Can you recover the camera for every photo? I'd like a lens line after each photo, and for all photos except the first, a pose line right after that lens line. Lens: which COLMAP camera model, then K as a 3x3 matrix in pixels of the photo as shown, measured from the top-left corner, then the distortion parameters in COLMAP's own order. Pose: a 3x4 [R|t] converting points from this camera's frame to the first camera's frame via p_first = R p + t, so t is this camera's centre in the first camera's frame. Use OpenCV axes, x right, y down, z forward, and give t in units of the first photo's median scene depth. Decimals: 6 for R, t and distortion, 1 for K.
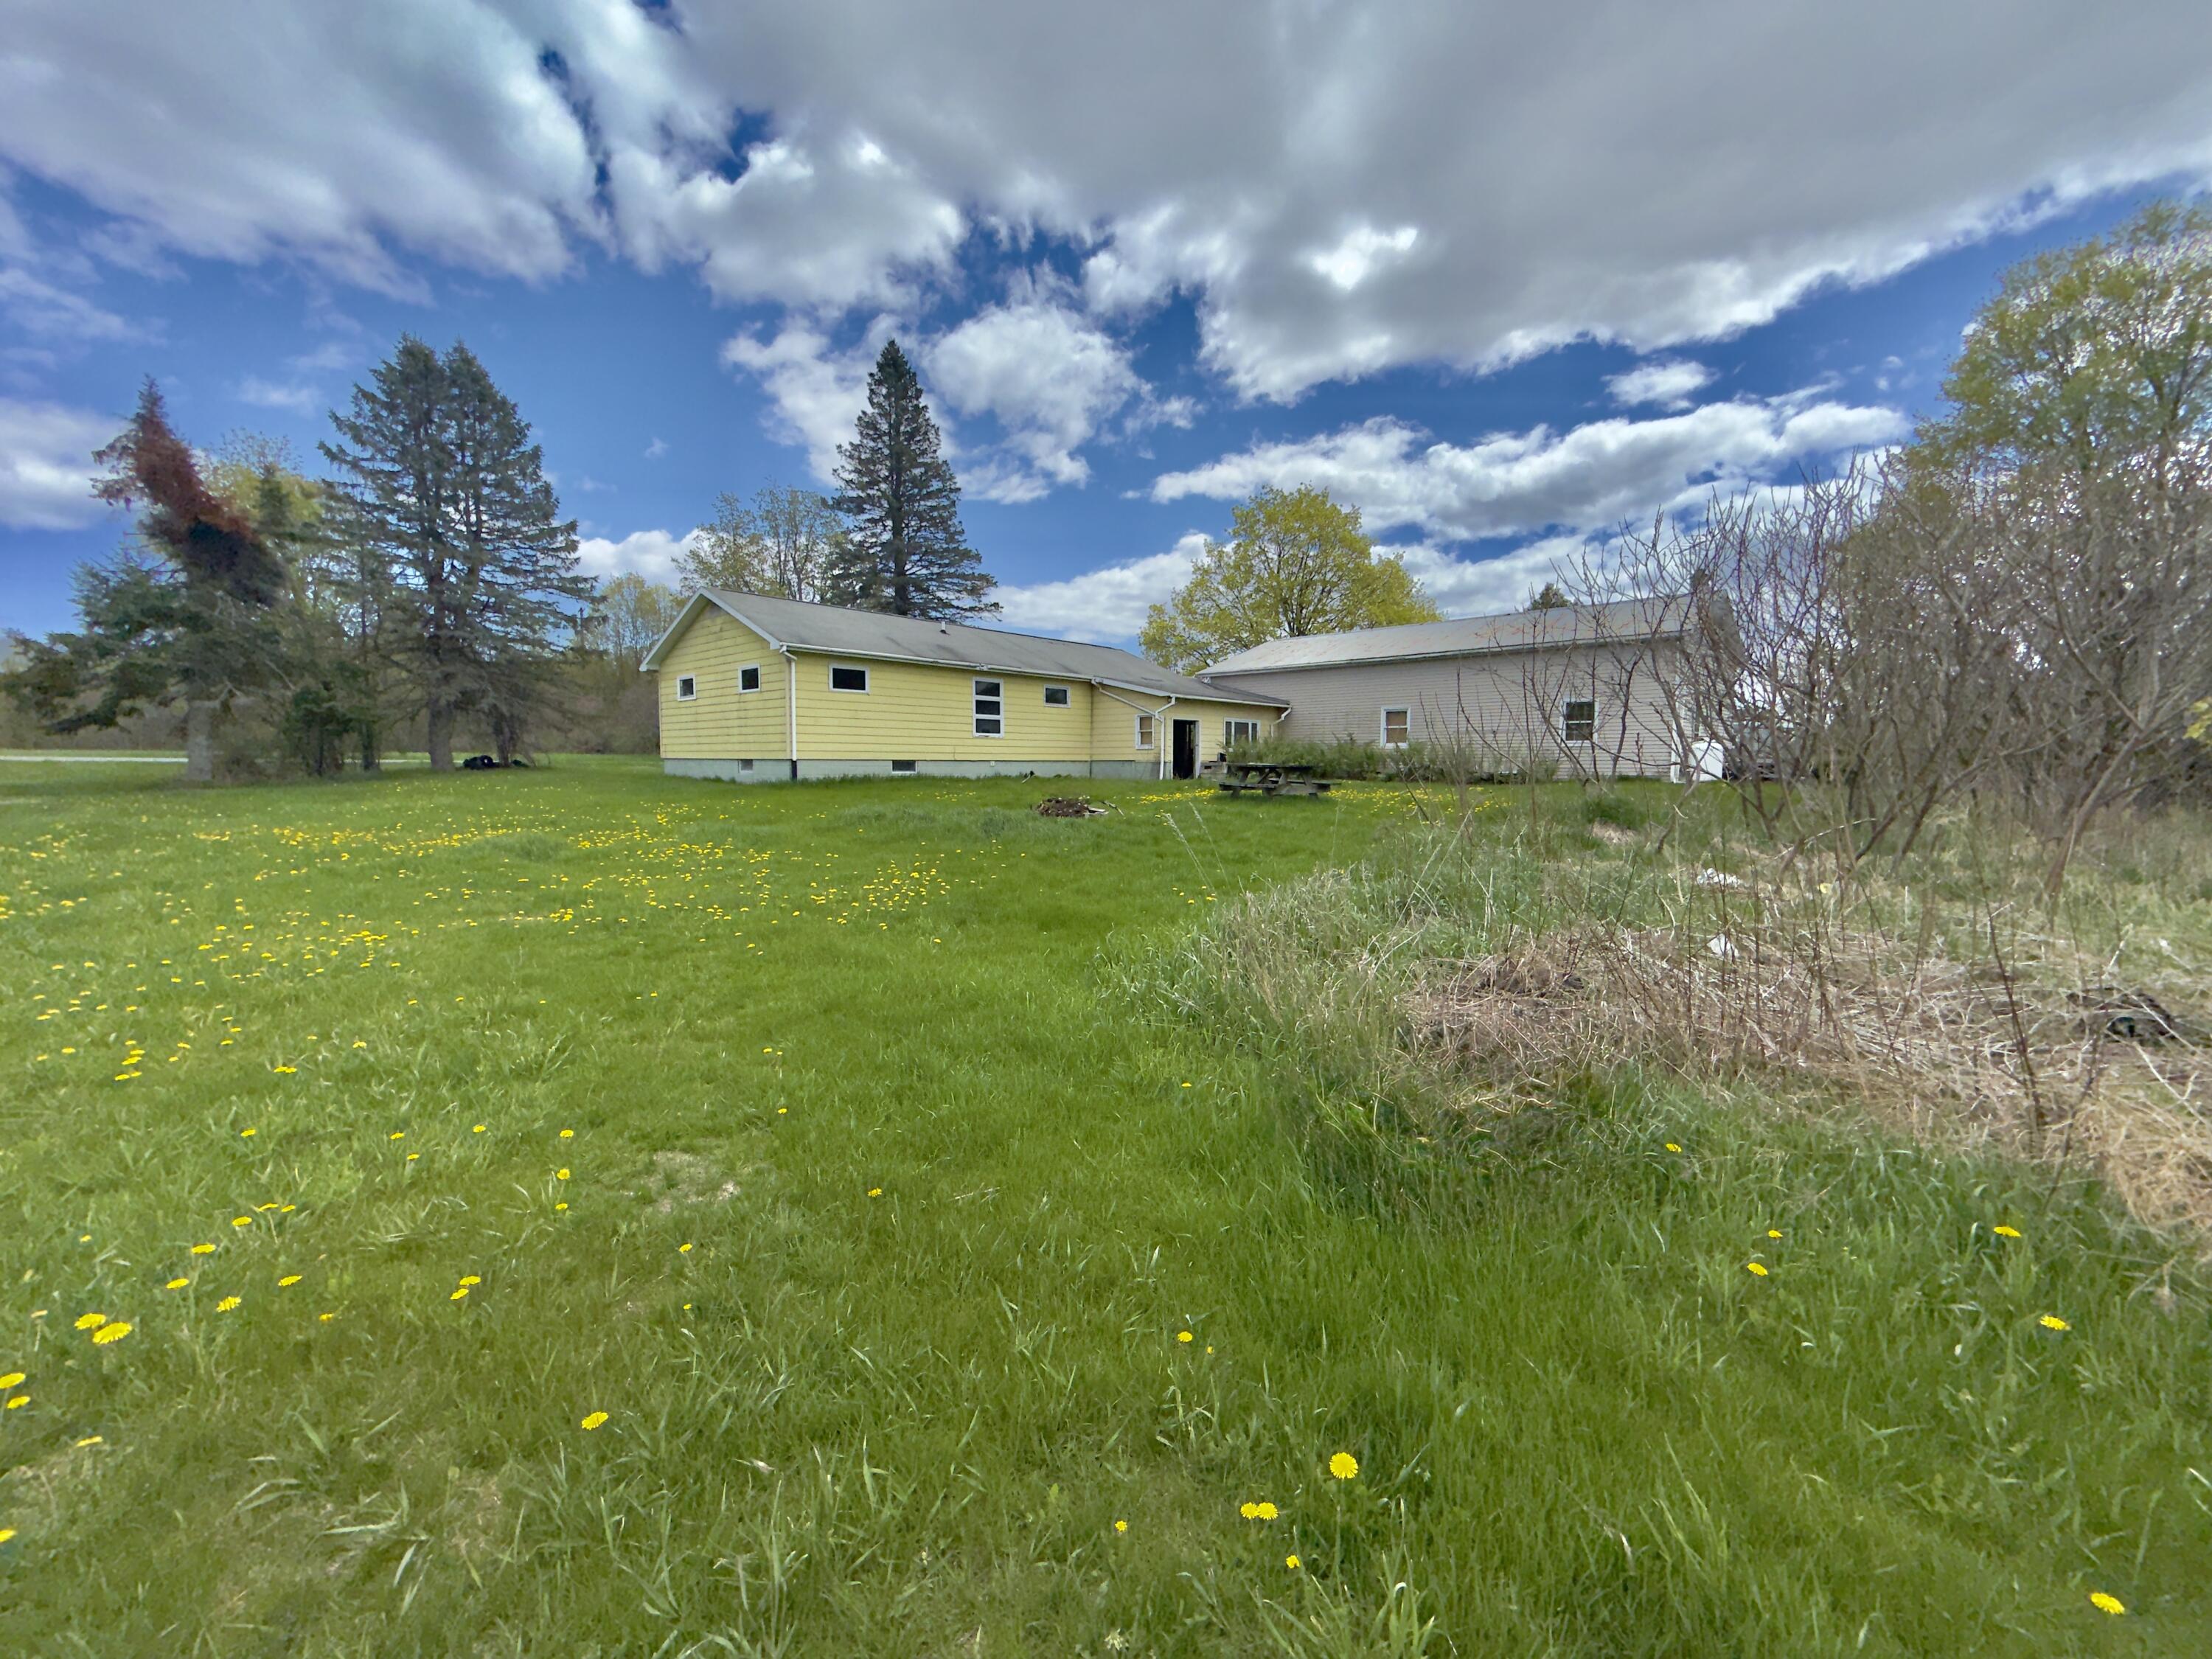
lens RADIAL K [[879.9, 0, 1106.0], [0, 879.9, 829.5], [0, 0, 1]] dist [-0.000906, -0.000168]
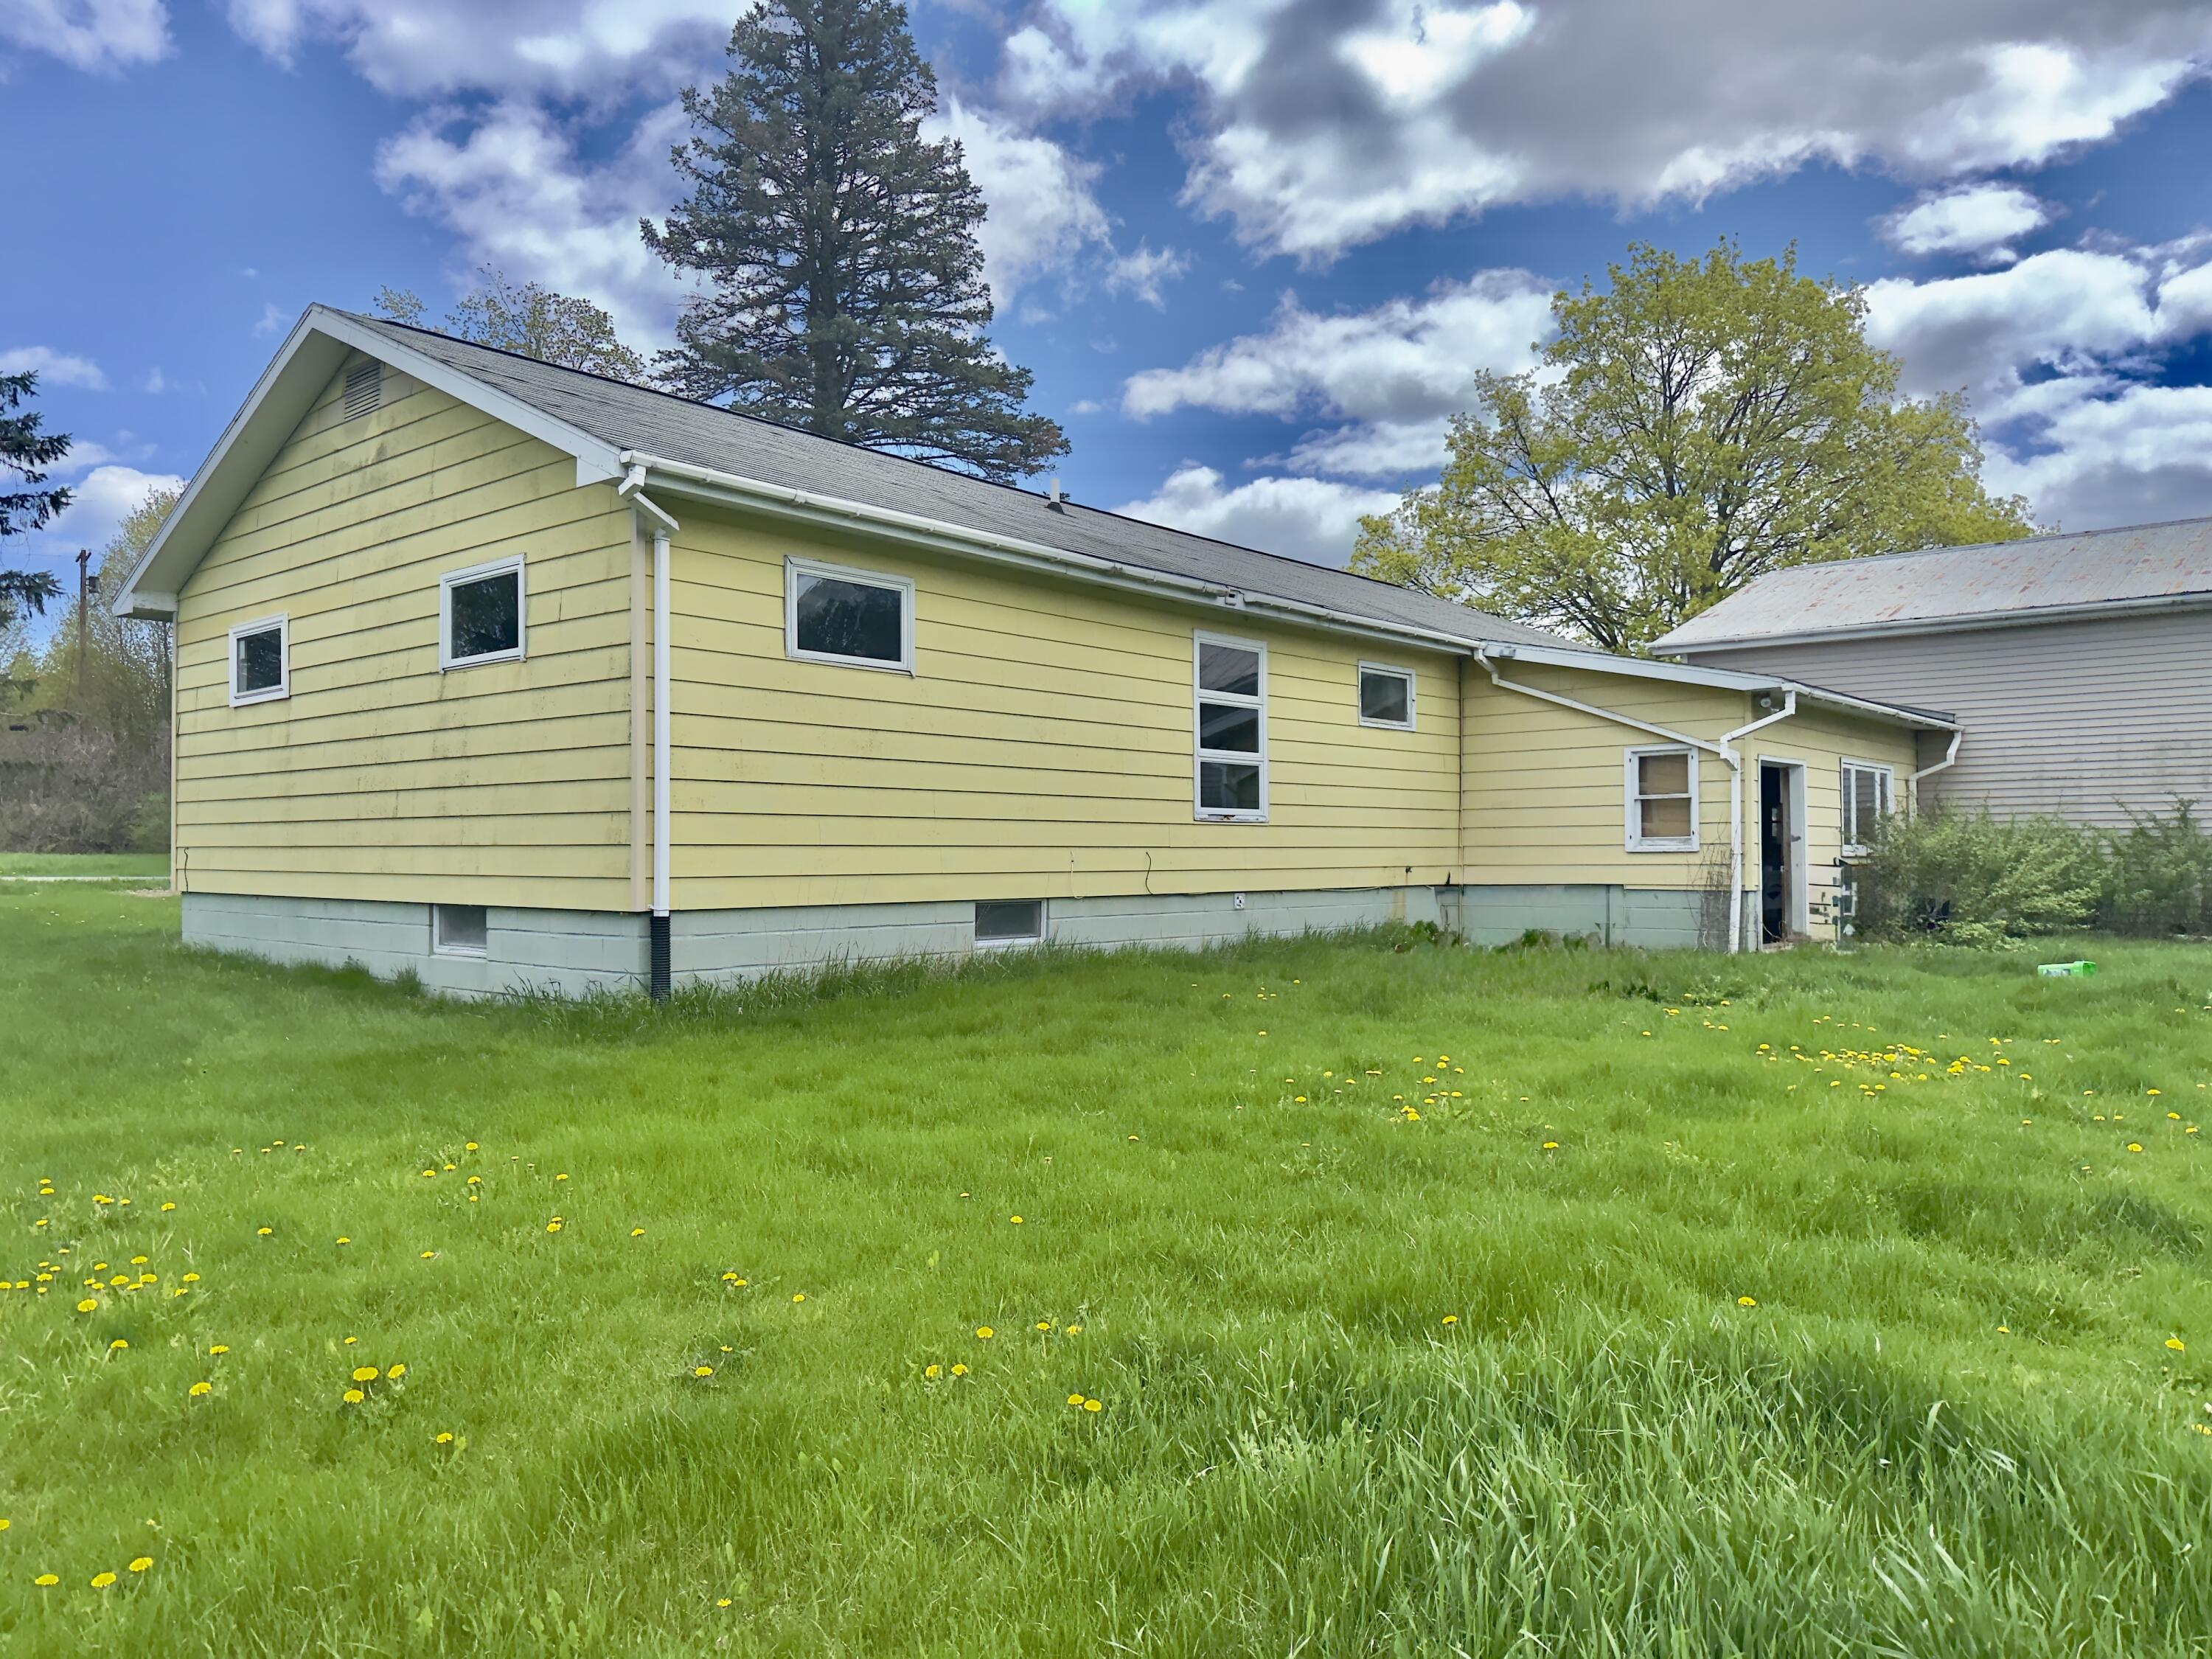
lens RADIAL K [[1541.3, 0, 1107.3], [0, 1541.3, 855.5], [0, 0, 1]] dist [0.106950, -0.160677]
pose [[0.999580, -0.006520, 0.028240, -0.197307], [0.008574, 0.997276, -0.073262, -0.052289], [-0.027685, 0.073474, 0.996913, 0.451534]]
